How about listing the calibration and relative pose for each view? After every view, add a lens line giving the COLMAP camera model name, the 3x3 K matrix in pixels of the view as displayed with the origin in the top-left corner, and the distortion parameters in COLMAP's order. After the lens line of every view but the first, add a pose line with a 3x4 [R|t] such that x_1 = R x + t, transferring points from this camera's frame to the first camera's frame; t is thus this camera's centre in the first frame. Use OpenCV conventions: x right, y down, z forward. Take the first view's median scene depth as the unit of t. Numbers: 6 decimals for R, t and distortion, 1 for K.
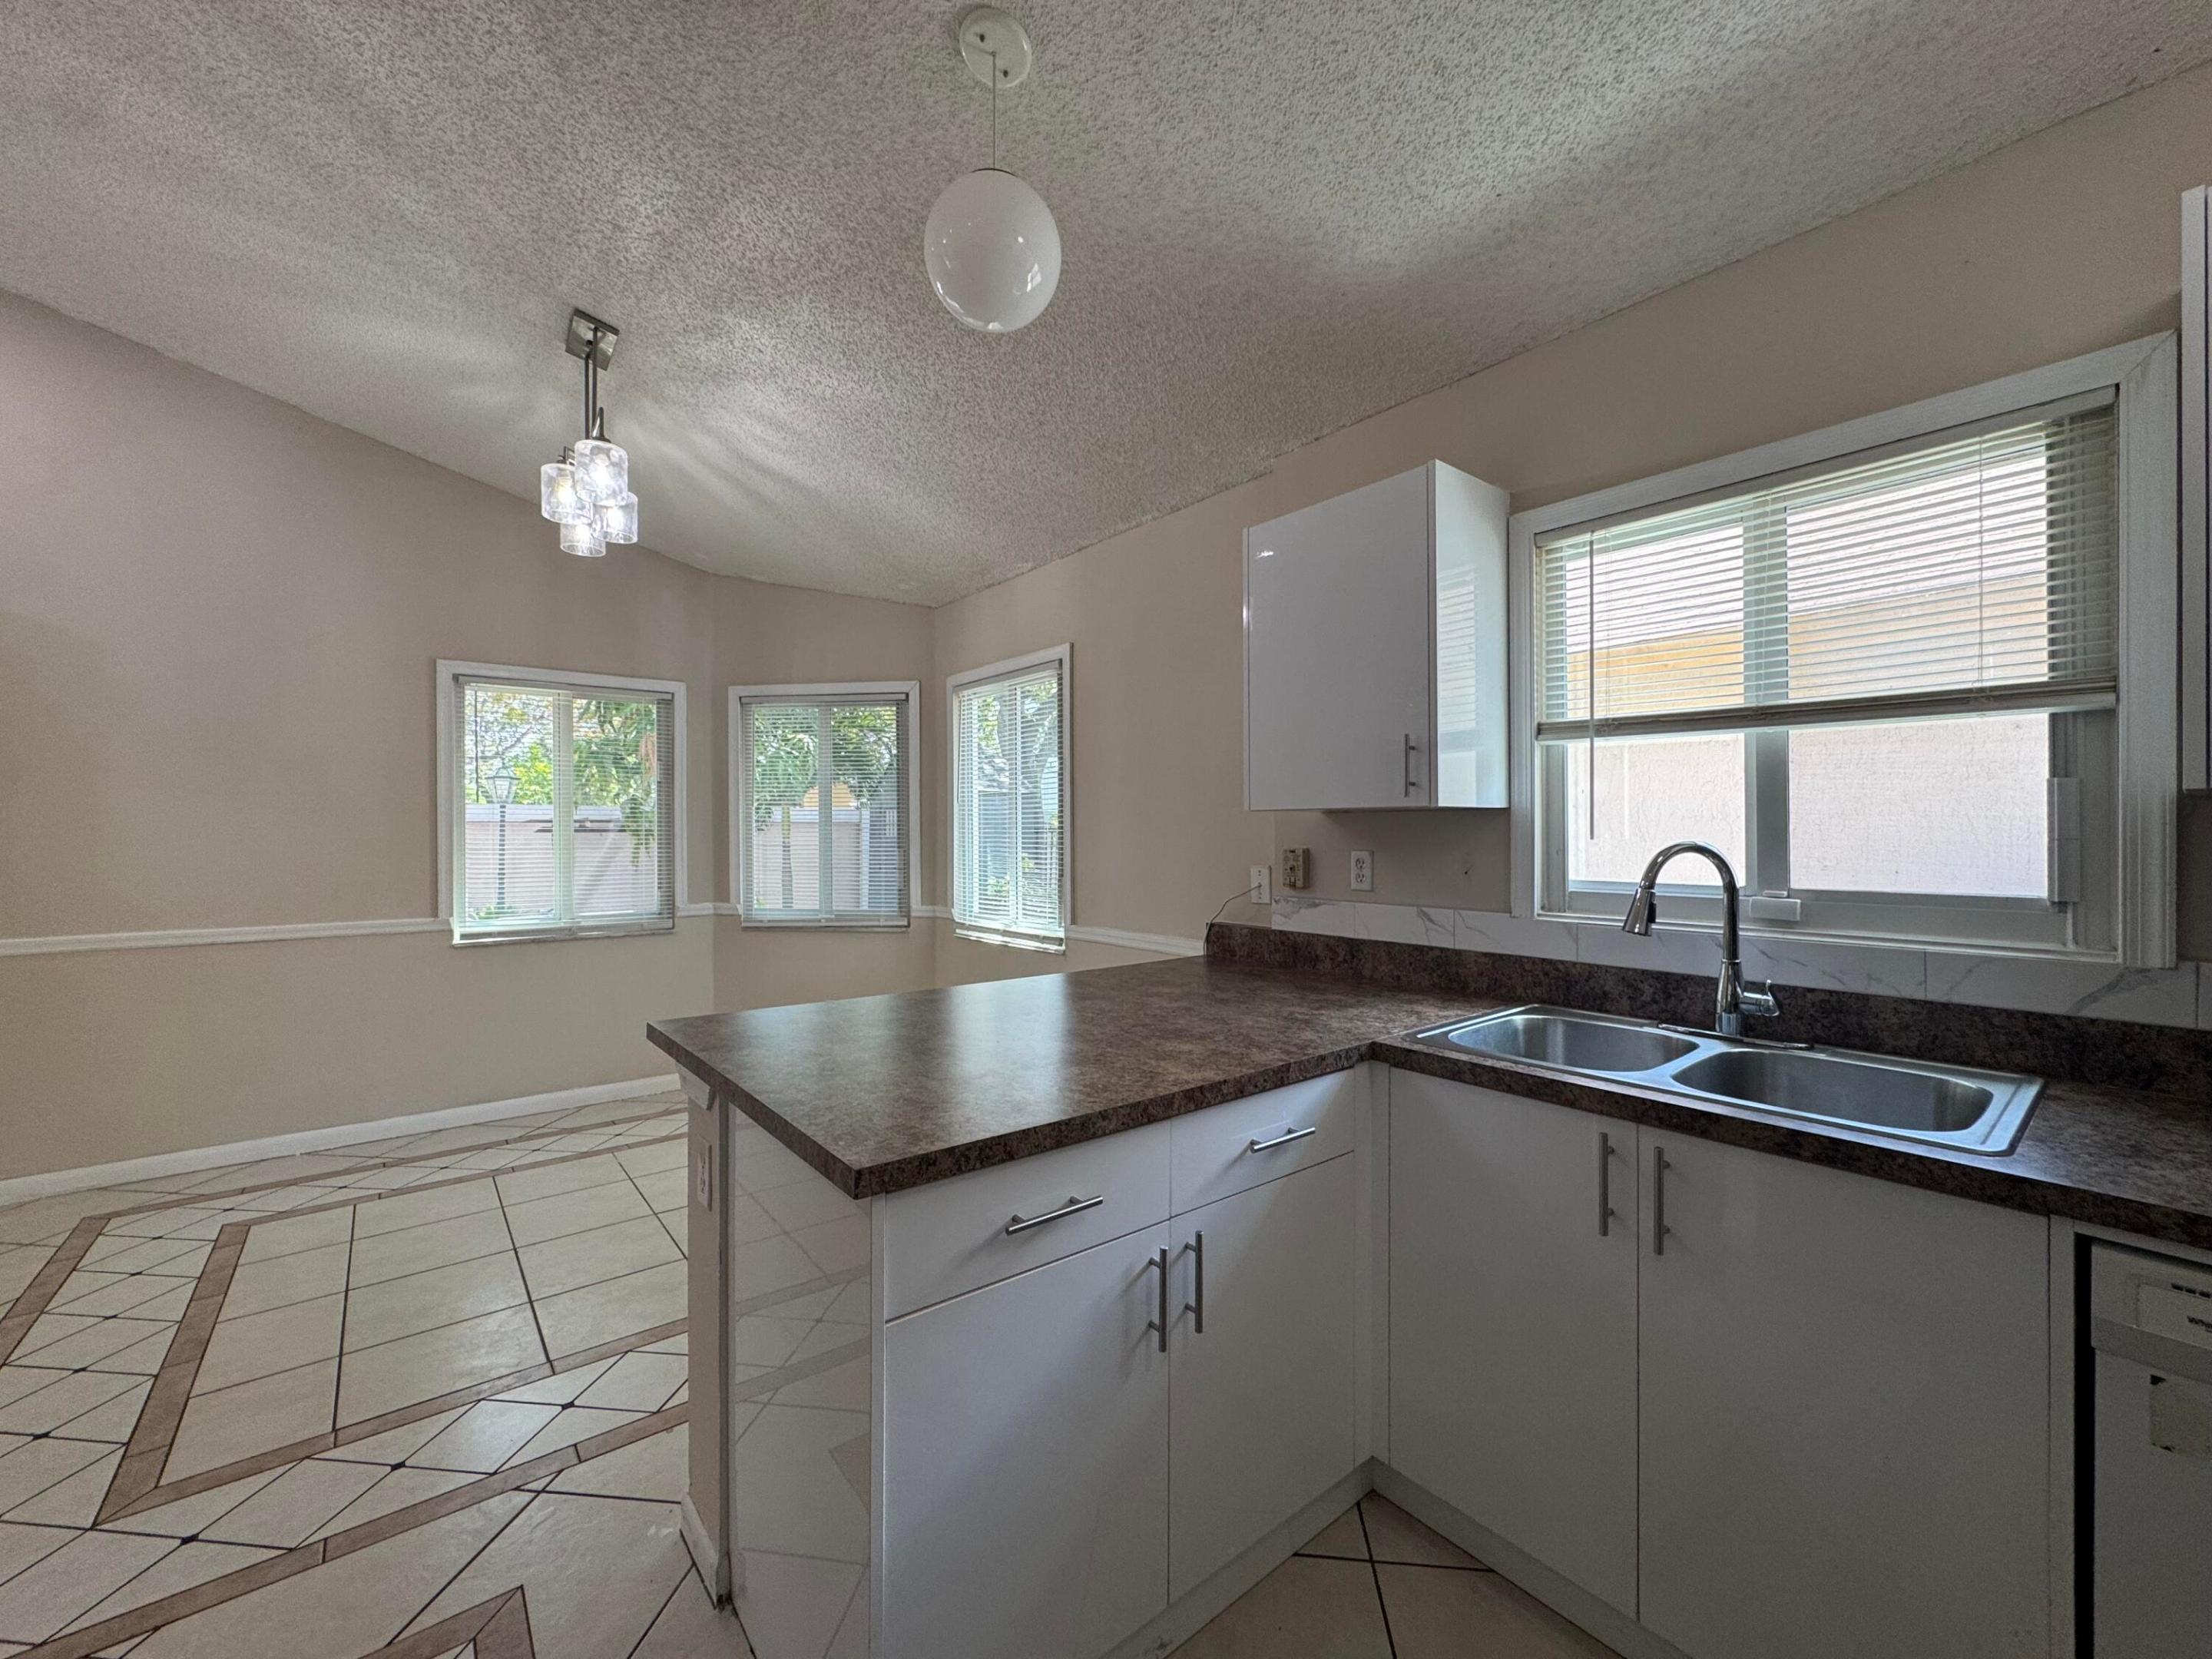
lens RADIAL K [[883.9, 0, 1104.0], [0, 883.9, 828.9], [0, 0, 1]] dist [-0.002614, 0.000102]
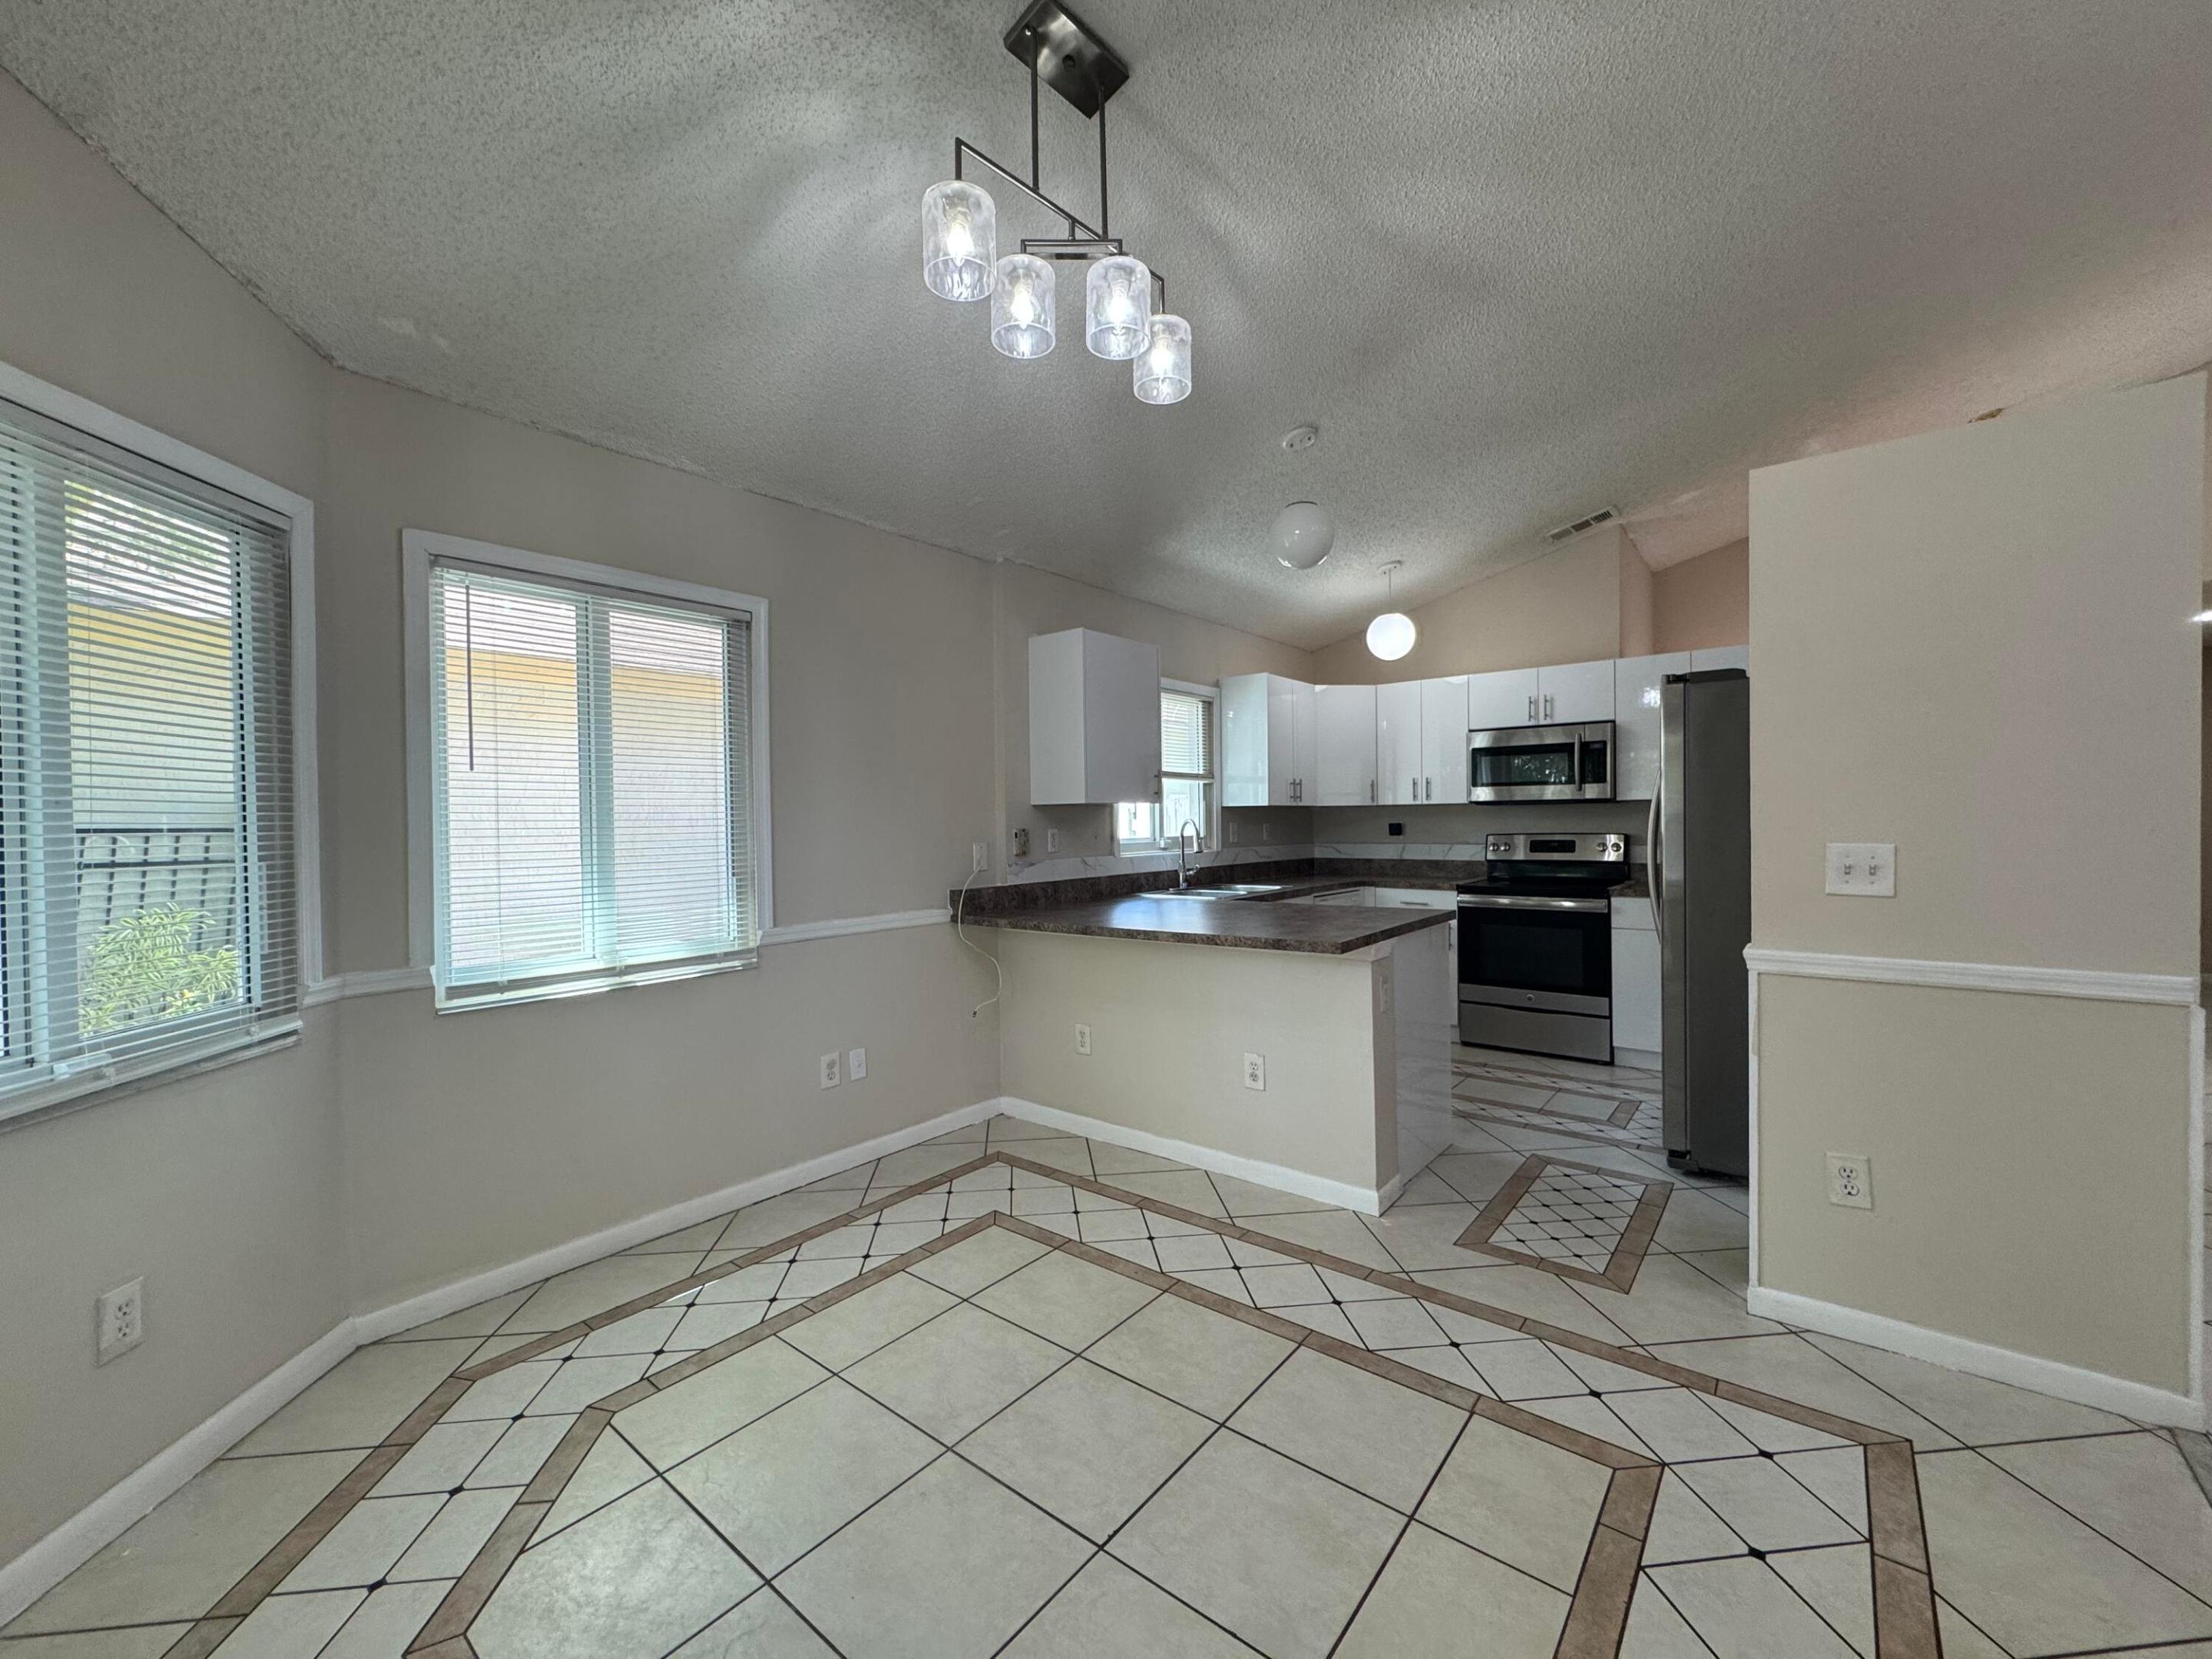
lens RADIAL K [[882.7, 0, 1105.3], [0, 882.7, 829.0], [0, 0, 1]] dist [-0.002347, 0.000028]
pose [[-0.205072, -0.001696, 0.978745, -1.114769], [0.014975, 0.999876, 0.004870, 0.015126], [-0.978632, 0.015656, -0.205021, 1.014268]]
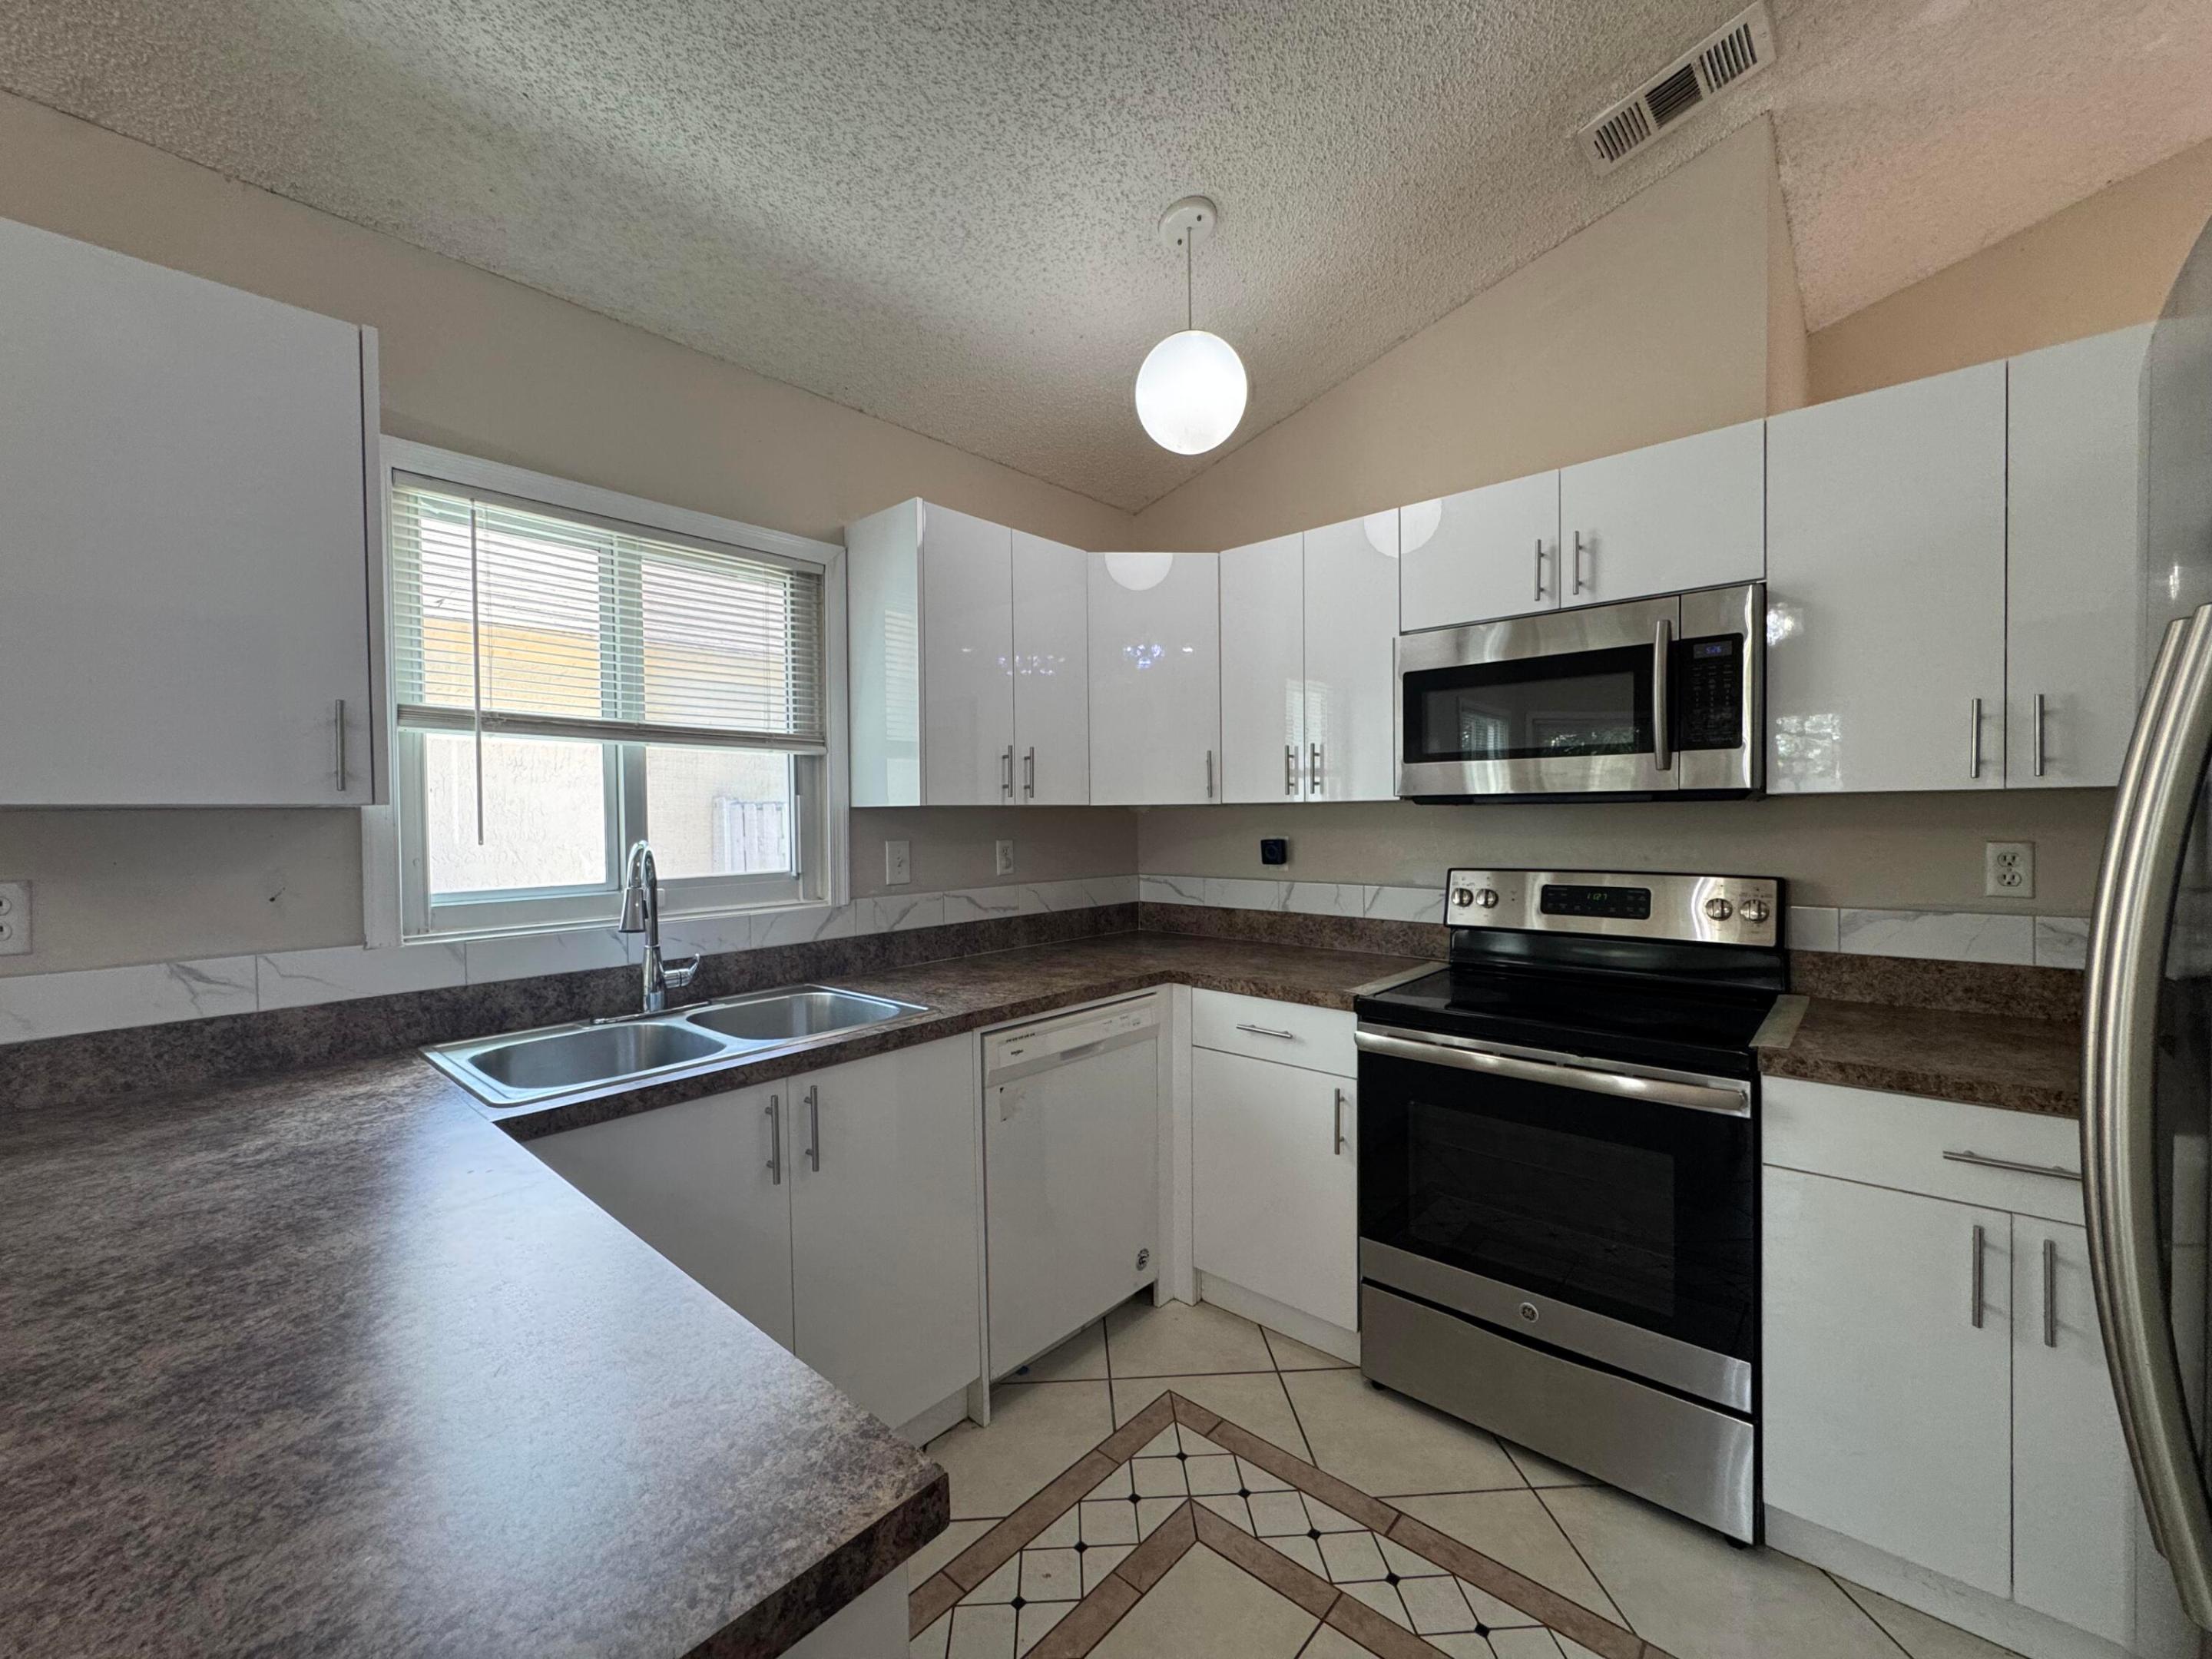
lens RADIAL K [[888.4, 0, 1106.0], [0, 888.4, 829.5], [0, 0, 1]] dist [-0.001598, -0.000117]
pose [[-0.161019, -0.010974, 0.986890, -0.285999], [0.013374, 0.999822, 0.013300, -0.004792], [-0.986861, 0.015340, -0.160844, 0.338230]]
